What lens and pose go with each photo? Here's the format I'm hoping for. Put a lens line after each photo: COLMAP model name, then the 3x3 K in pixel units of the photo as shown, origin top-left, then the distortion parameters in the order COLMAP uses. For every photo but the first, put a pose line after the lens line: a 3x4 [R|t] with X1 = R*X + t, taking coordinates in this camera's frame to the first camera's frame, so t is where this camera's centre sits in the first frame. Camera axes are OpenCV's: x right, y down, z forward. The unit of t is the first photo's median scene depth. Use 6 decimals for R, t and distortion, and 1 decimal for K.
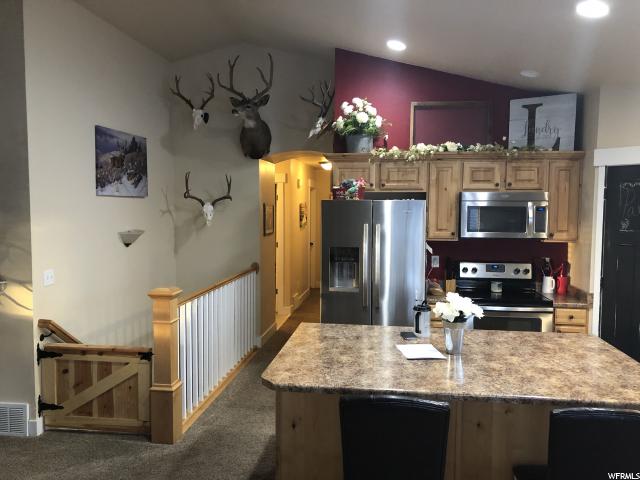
lens RADIAL K [[513.5, 0, 320.0], [0, 513.5, 240.0], [0, 0, 1]] dist [0.003340, -0.006120]
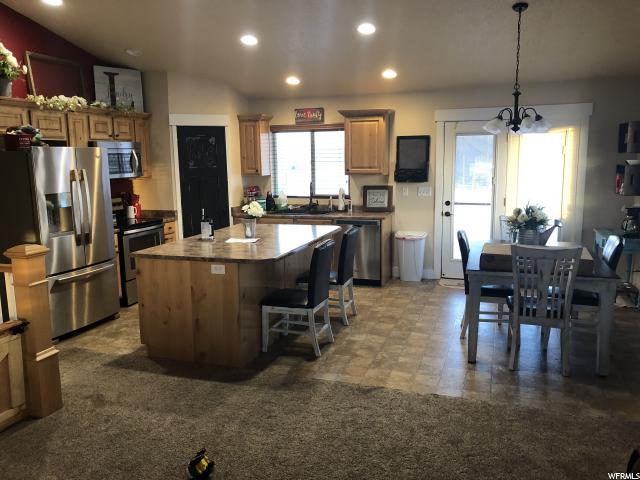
lens RADIAL K [[522.5, 0, 320.0], [0, 522.5, 240.0], [0, 0, 1]] dist [-0.002011, -0.011609]
pose [[0.192185, -0.163241, 0.967687, -0.825502], [0.080470, 0.985369, 0.150242, -0.007171], [-0.978054, 0.048996, 0.202509, 0.254753]]
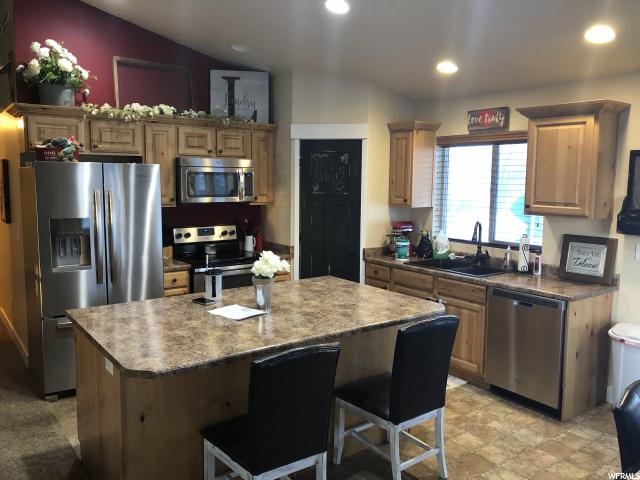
lens RADIAL K [[520.2, 0, 318.2], [0, 520.2, 233.8], [0, 0, 1]] dist [0.010706, -0.005096]
pose [[0.715904, -0.072721, 0.694401, -0.240891], [0.040101, 0.997202, 0.063089, 0.001552], [-0.697046, -0.017319, 0.716817, 0.089142]]
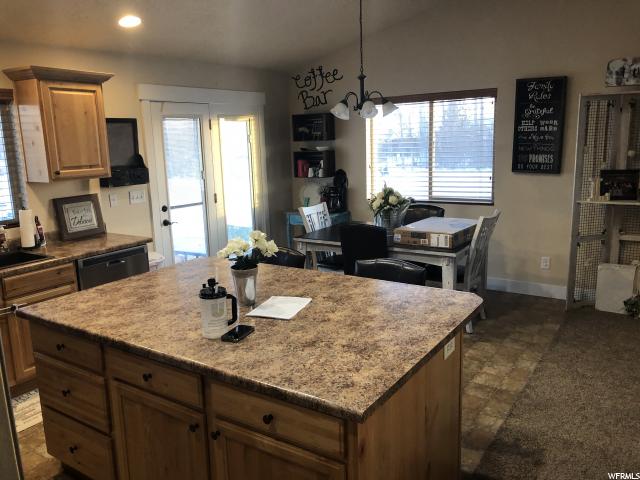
lens RADIAL K [[522.5, 0, 320.0], [0, 522.5, 240.0], [0, 0, 1]] dist [-0.002011, -0.011609]
pose [[-0.901941, -0.062351, 0.427336, -0.130523], [0.052282, 0.966480, 0.251362, -0.057551], [-0.428684, 0.249055, -0.868448, 1.015634]]
